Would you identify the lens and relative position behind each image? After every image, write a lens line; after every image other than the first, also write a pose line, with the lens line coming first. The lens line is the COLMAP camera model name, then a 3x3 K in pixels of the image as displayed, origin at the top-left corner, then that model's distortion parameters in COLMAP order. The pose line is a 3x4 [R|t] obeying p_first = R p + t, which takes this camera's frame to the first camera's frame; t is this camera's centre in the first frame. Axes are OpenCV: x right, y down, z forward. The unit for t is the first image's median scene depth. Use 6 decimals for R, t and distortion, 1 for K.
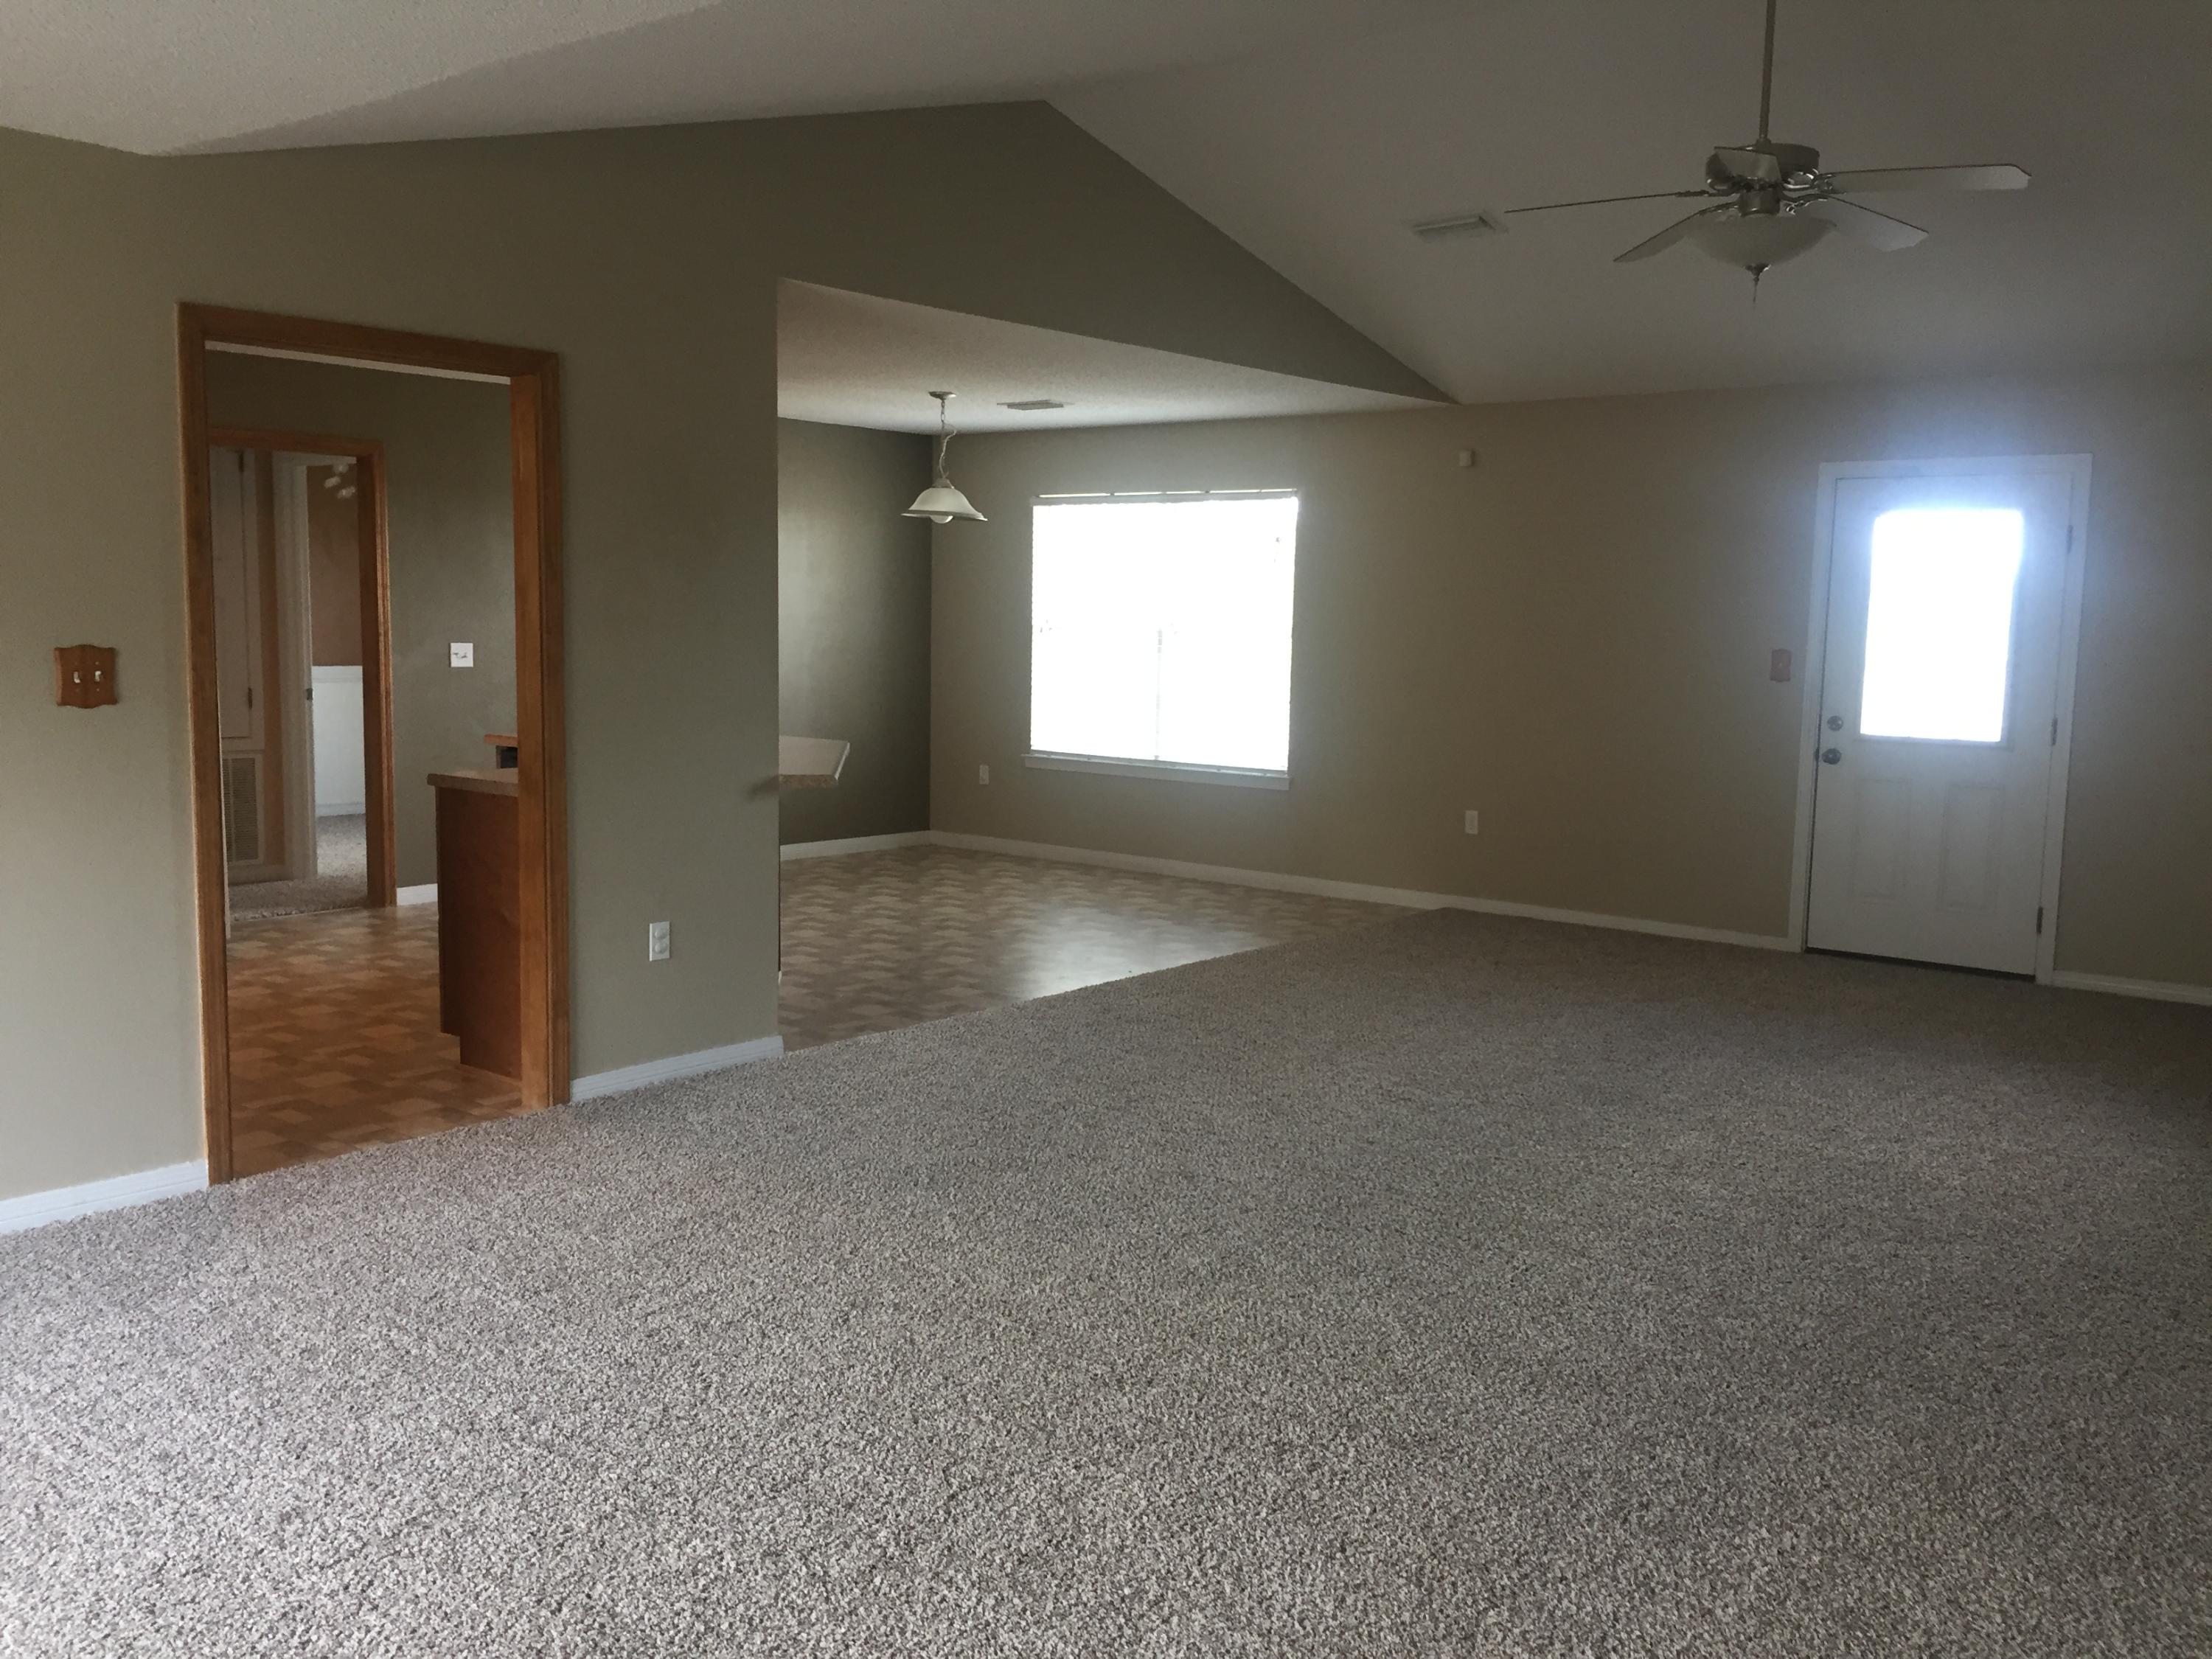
lens RADIAL K [[1886.3, 0, 1105.6], [0, 1886.3, 820.3], [0, 0, 1]] dist [0.062684, -0.084698]
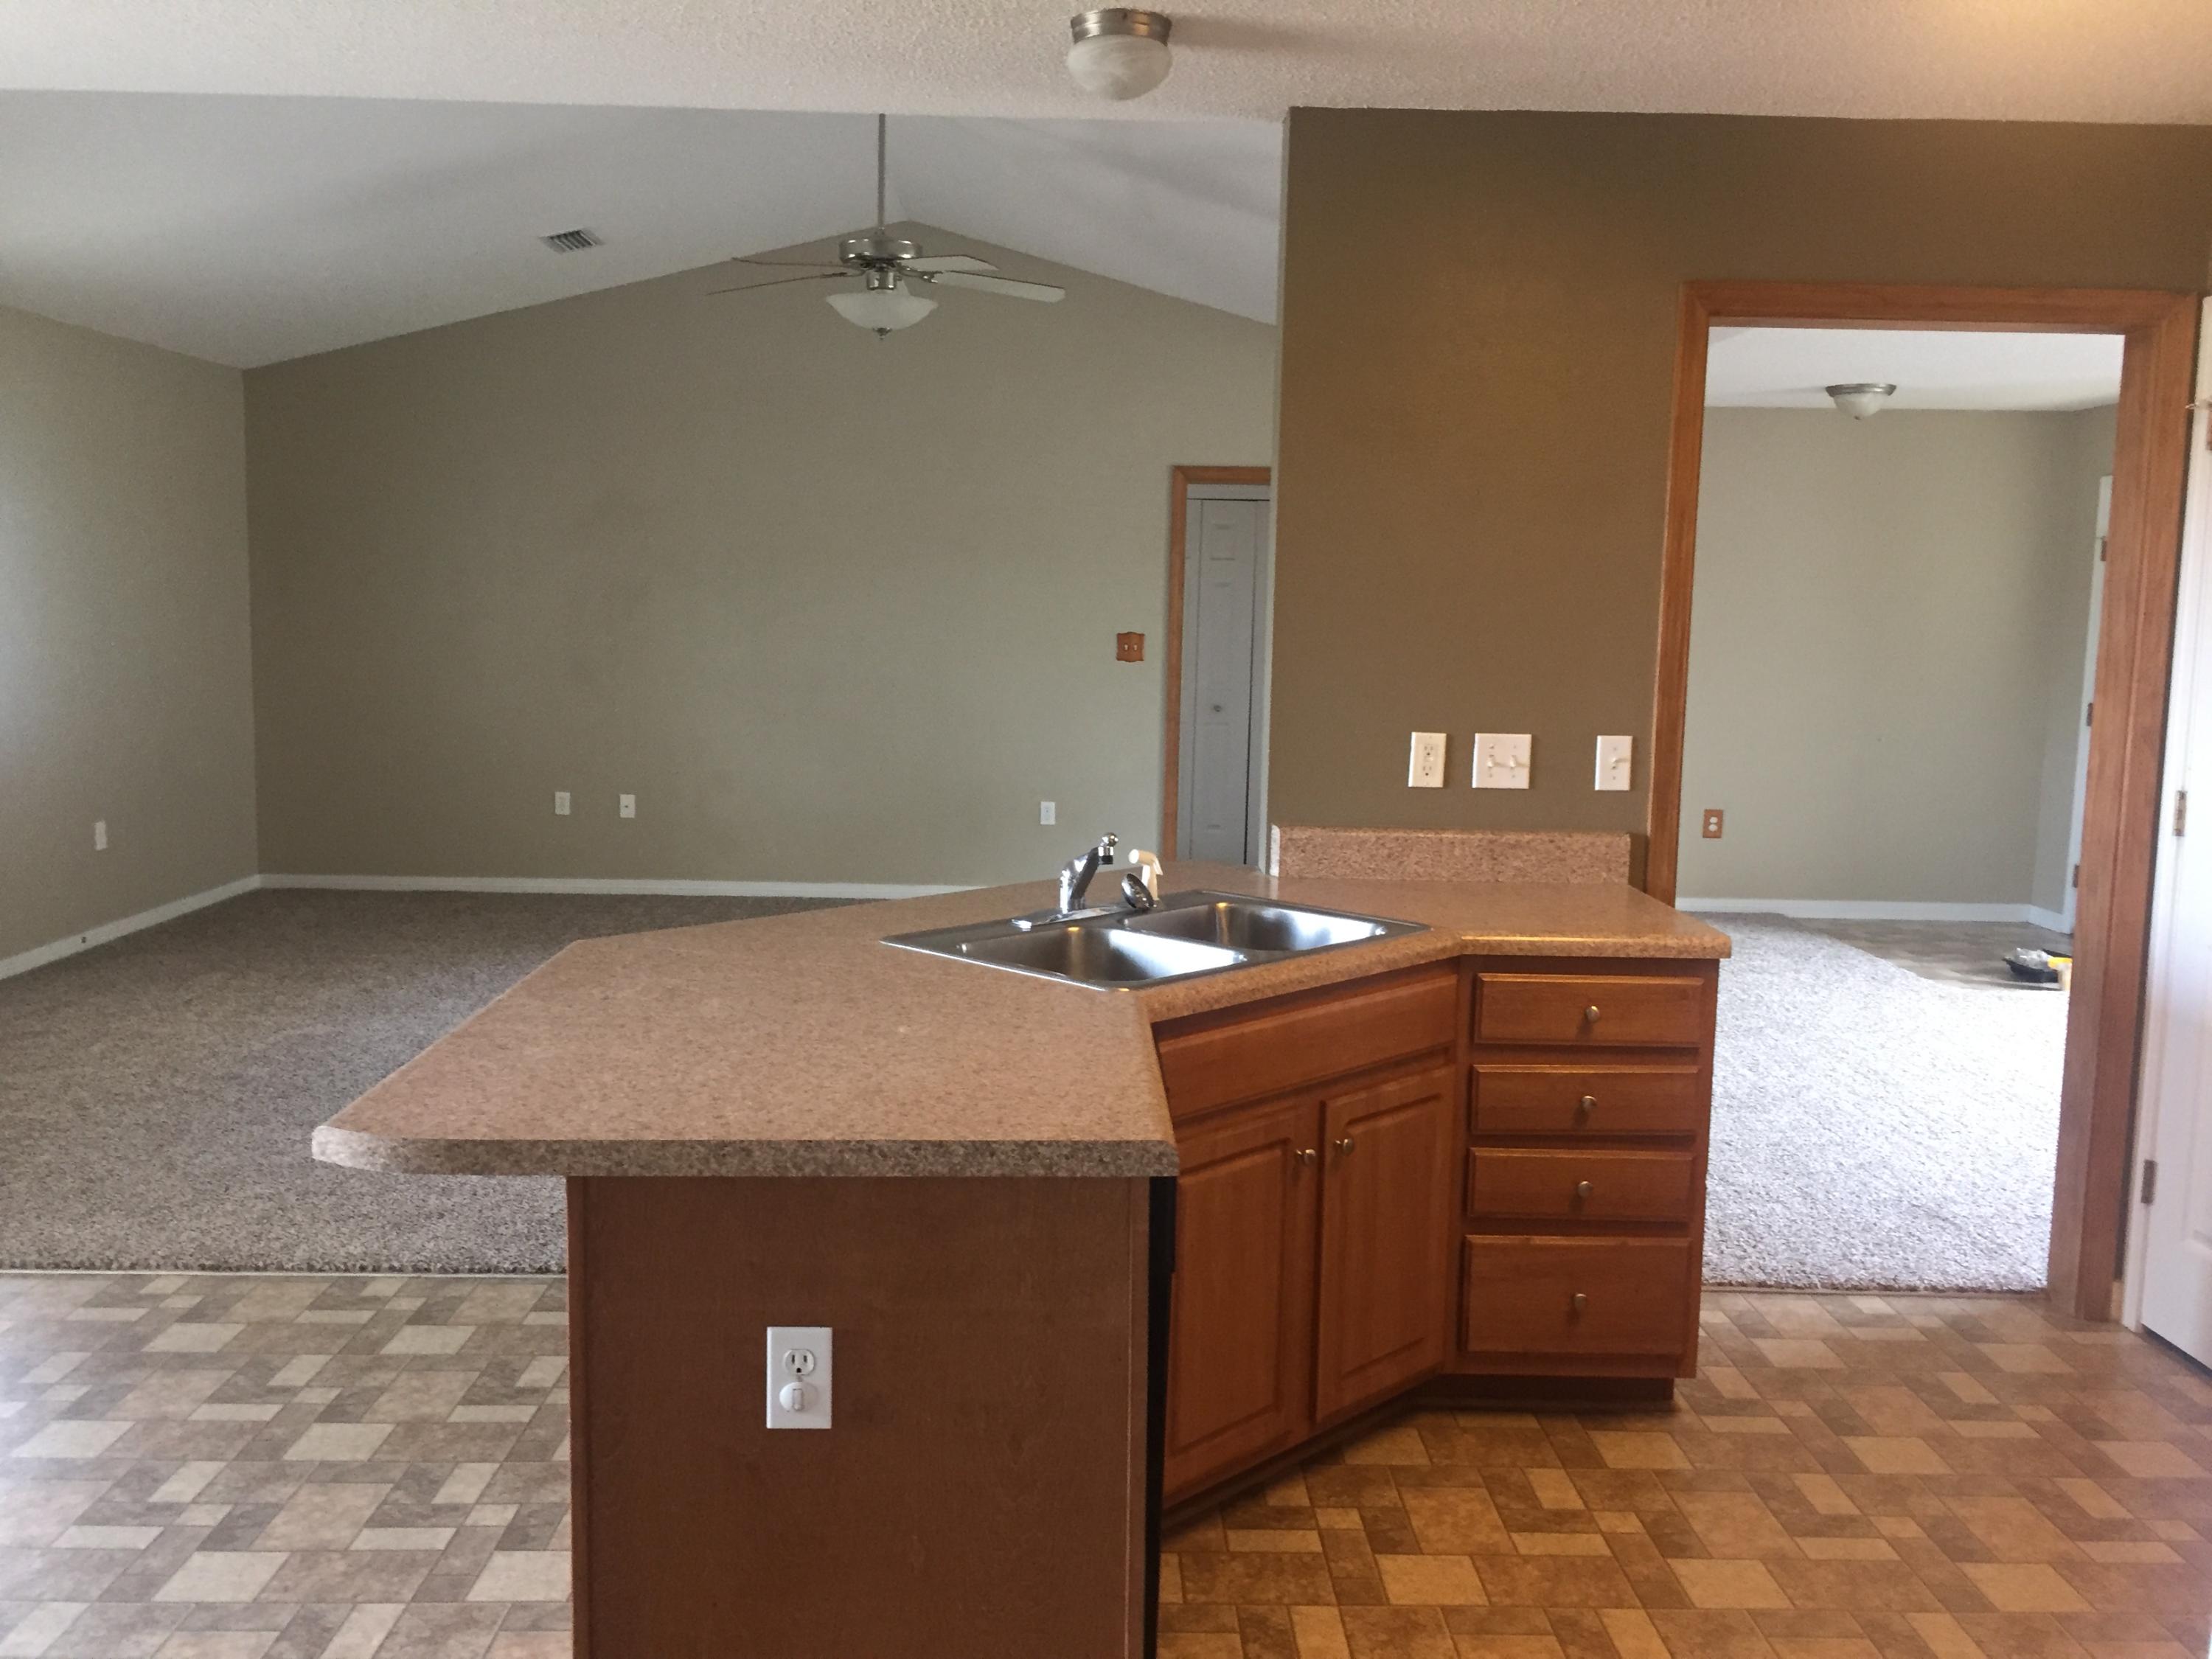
lens RADIAL K [[1884.3, 0, 1103.1], [0, 1884.3, 871.3], [0, 0, 1]] dist [0.025438, 0.000435]
pose [[-0.641809, -0.144419, 0.753143, -0.499145], [0.058095, 0.970128, 0.235534, -0.143092], [-0.764661, 0.194922, -0.614247, 1.129874]]
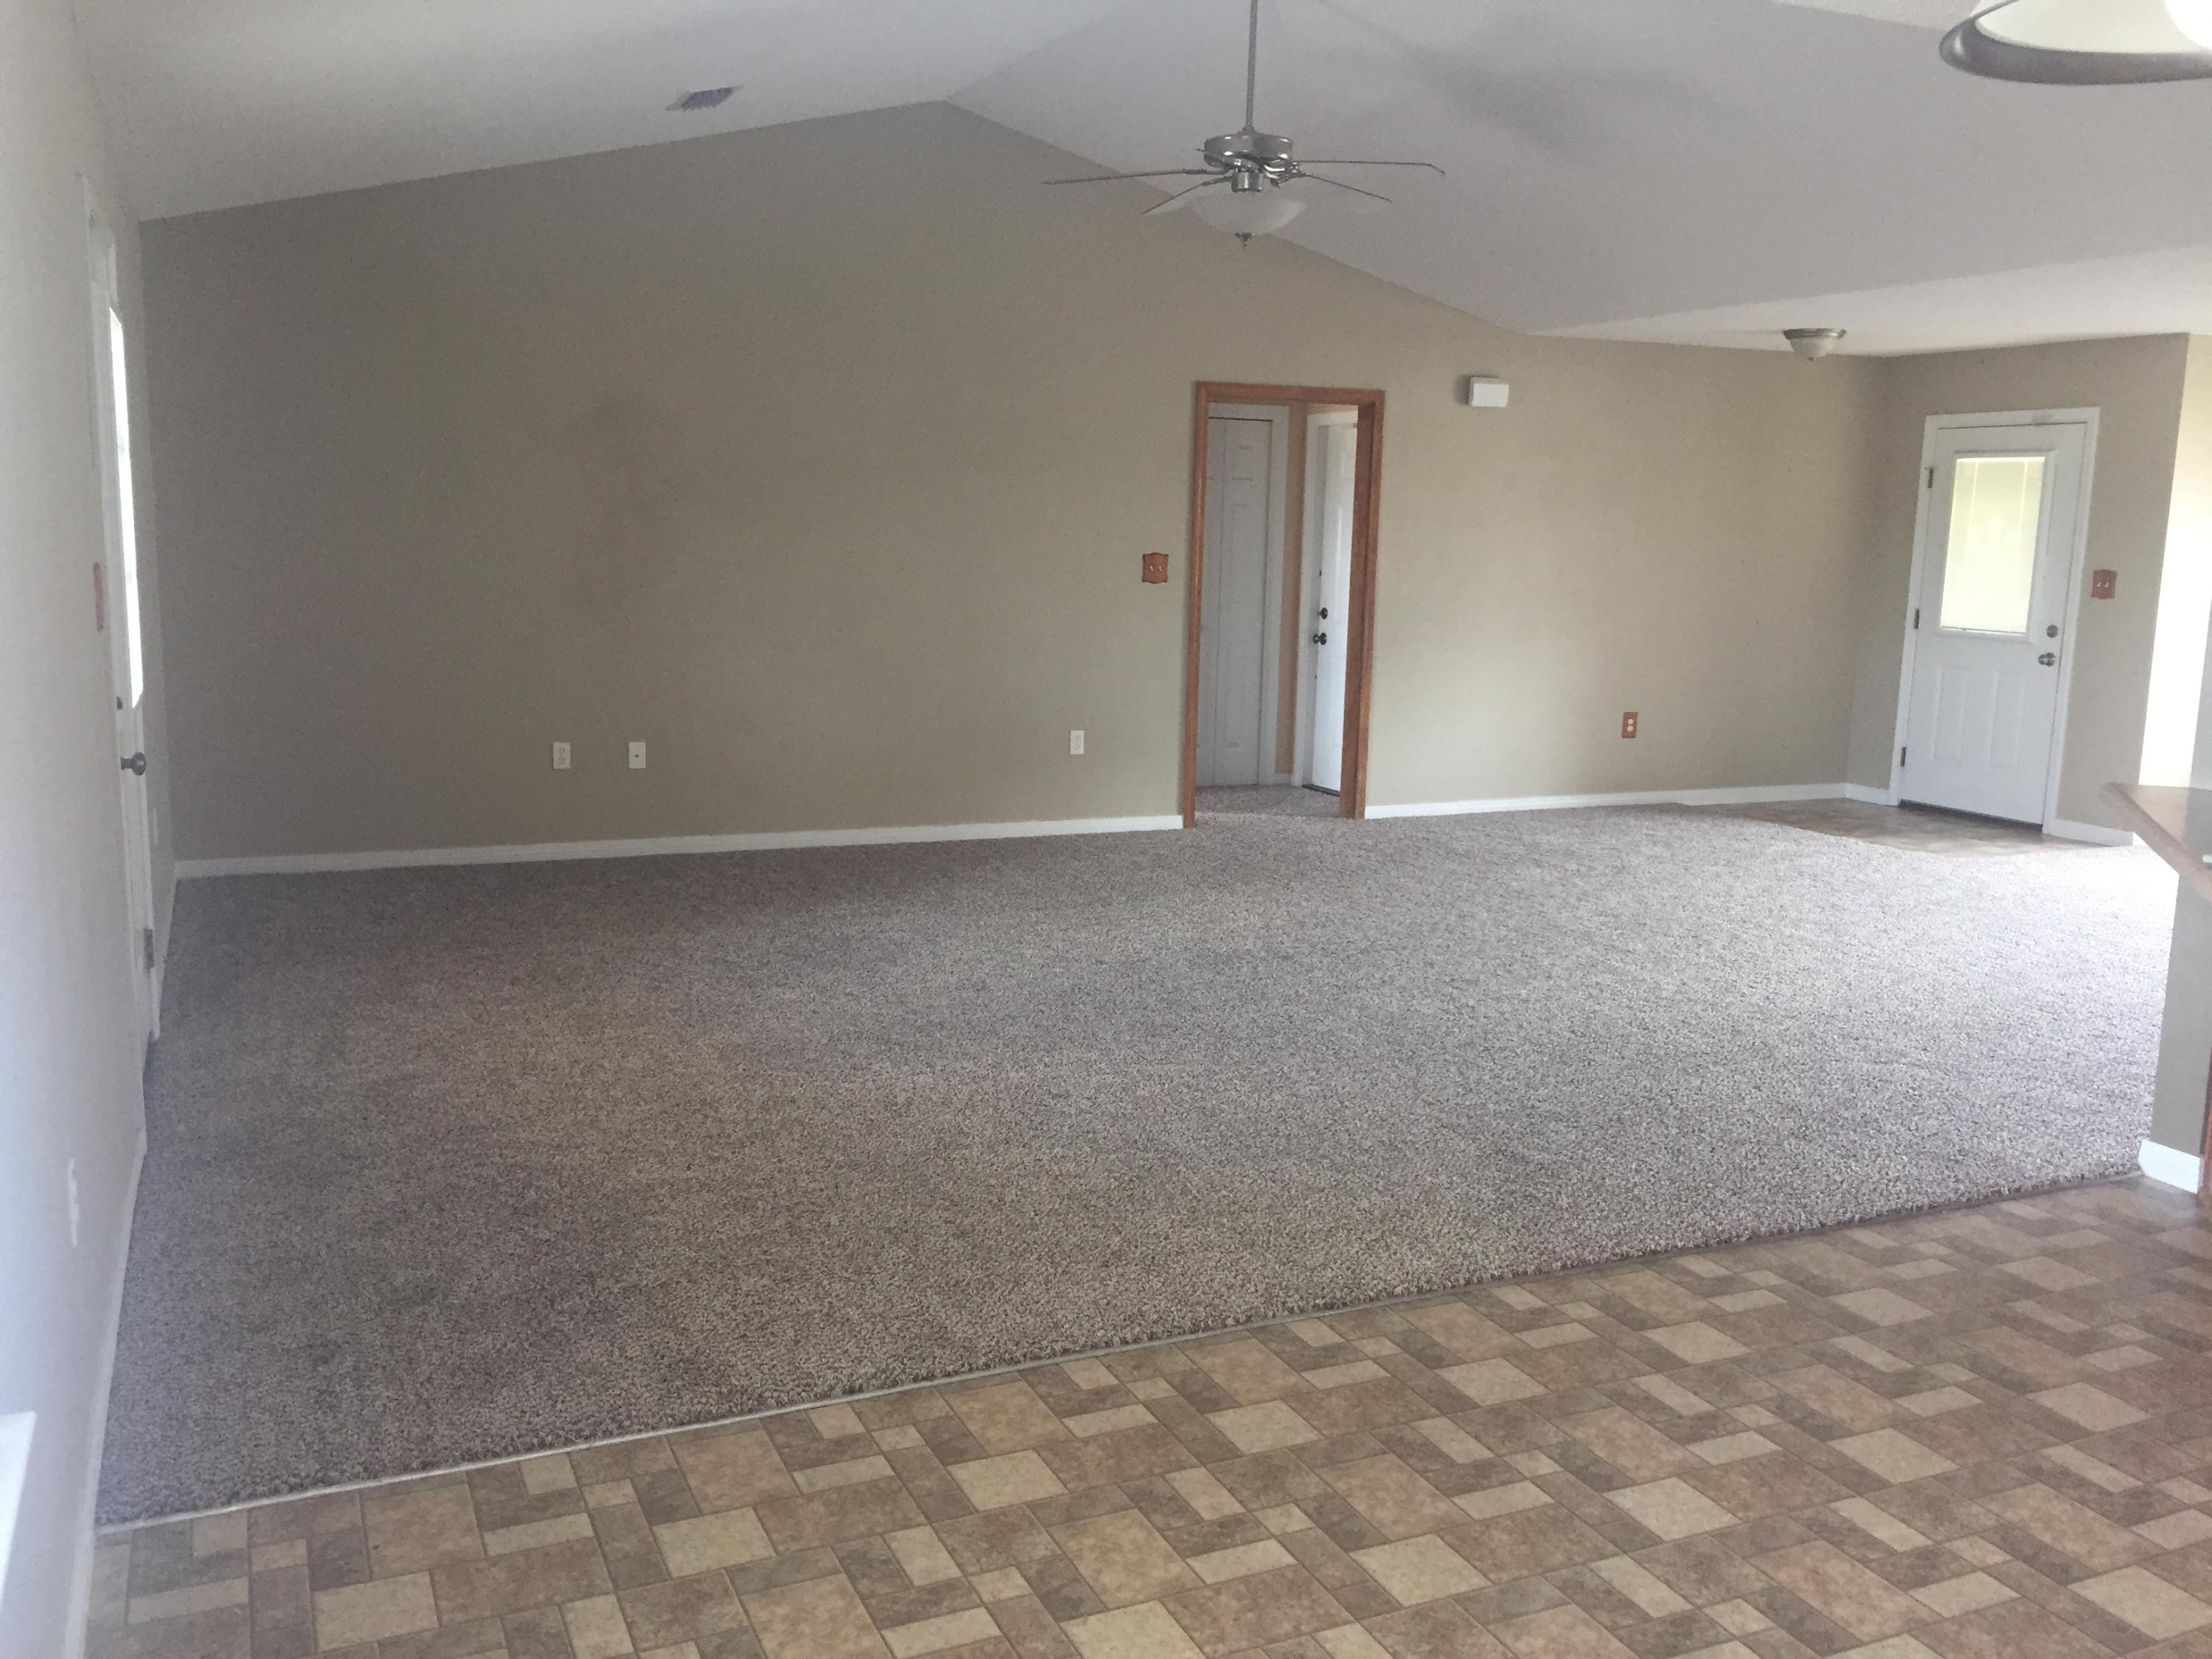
lens RADIAL K [[1886.3, 0, 1105.6], [0, 1886.3, 820.3], [0, 0, 1]] dist [0.062684, -0.084698]
pose [[-0.894104, -0.110911, 0.433908, -0.091091], [0.011000, 0.963120, 0.268849, -0.162184], [-0.447724, 0.245152, -0.859909, 1.407025]]
